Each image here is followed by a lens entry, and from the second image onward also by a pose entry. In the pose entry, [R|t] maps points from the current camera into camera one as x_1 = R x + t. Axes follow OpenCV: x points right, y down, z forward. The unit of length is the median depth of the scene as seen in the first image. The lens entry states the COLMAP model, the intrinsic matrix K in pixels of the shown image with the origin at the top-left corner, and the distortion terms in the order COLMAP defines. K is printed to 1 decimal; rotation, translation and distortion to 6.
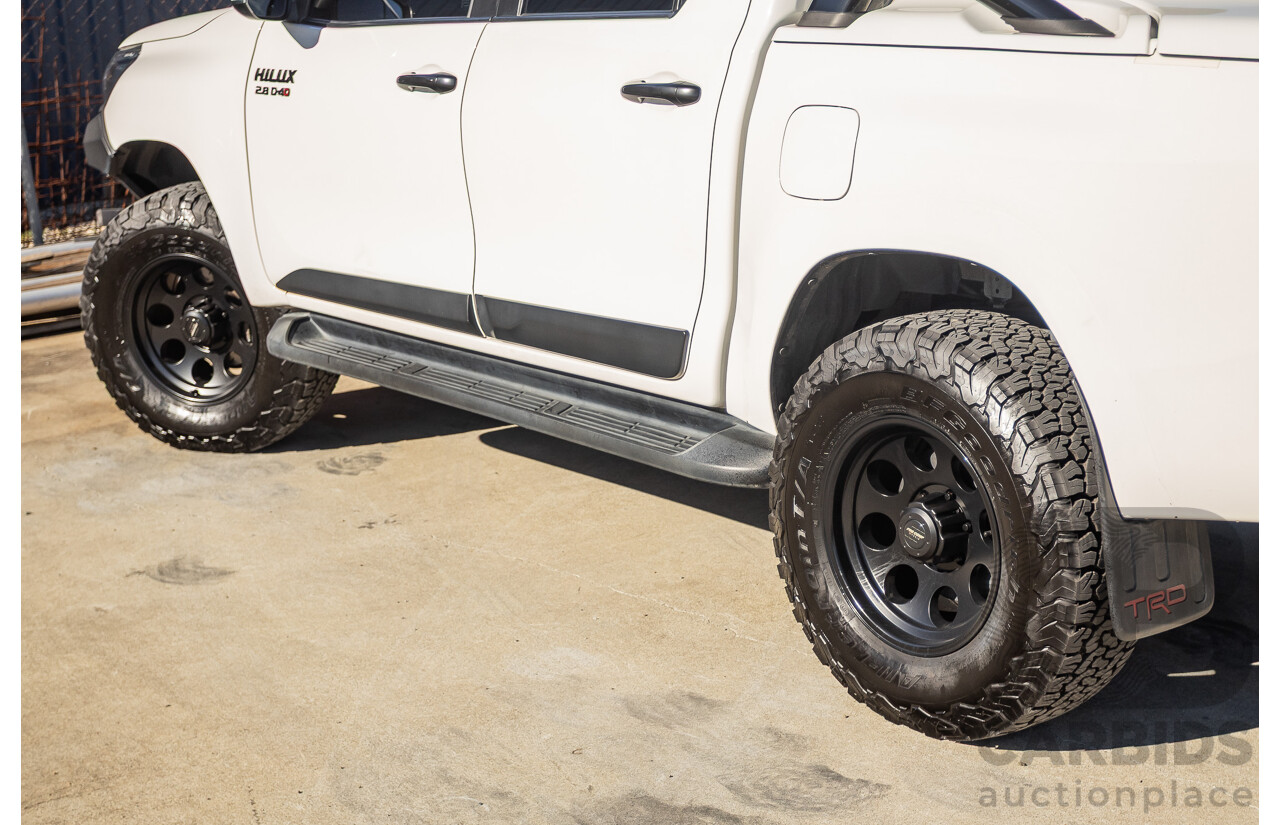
lens RADIAL K [[2124.7, 0, 640.4], [0, 2124.7, 414.6], [0, 0, 1]] dist [-0.005824, 0.000000]
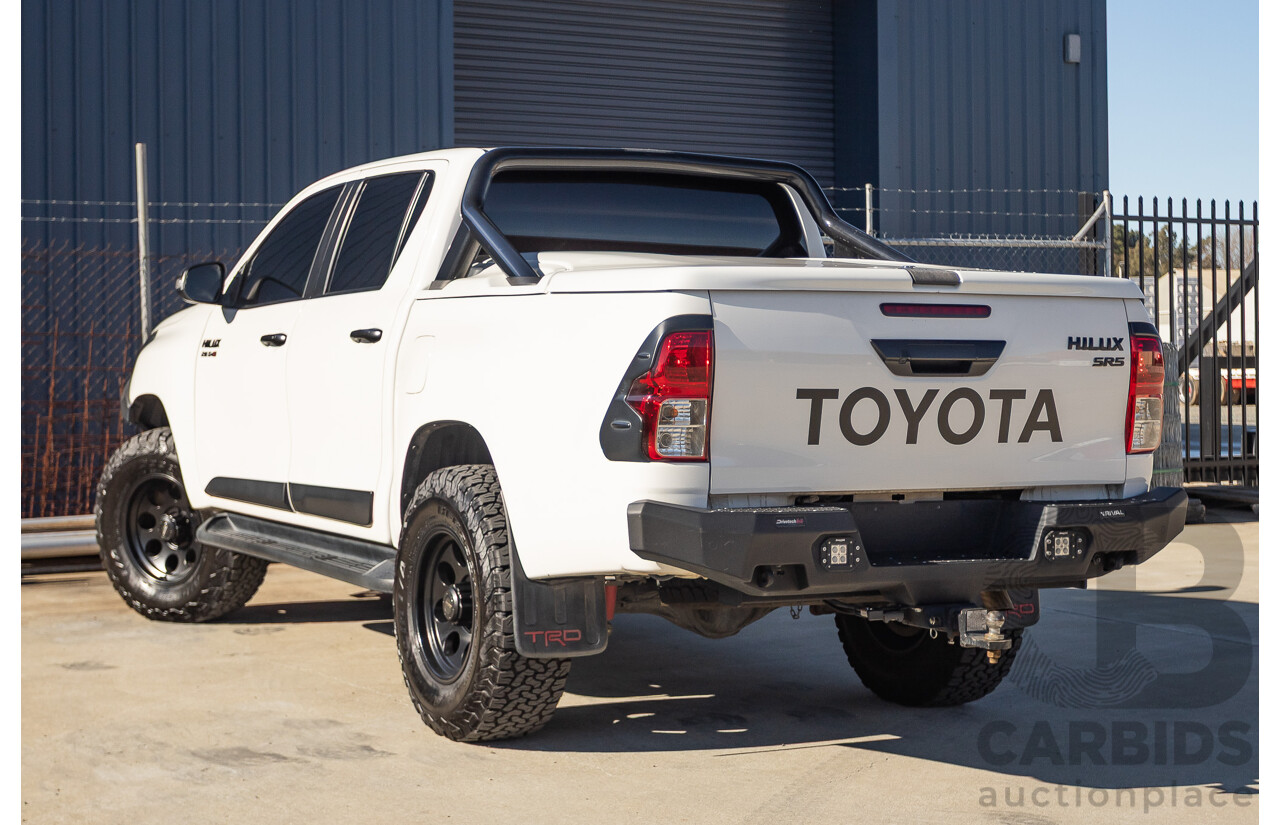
lens RADIAL K [[2392.0, 0, 641.8], [0, 2392.0, 366.0], [0, 0, 1]] dist [-0.042632, 0.000000]
pose [[0.979273, 0.026341, -0.200823, 0.534551], [-0.068717, 0.975908, -0.207078, 0.207237], [0.190530, 0.216586, 0.957491, -0.593271]]
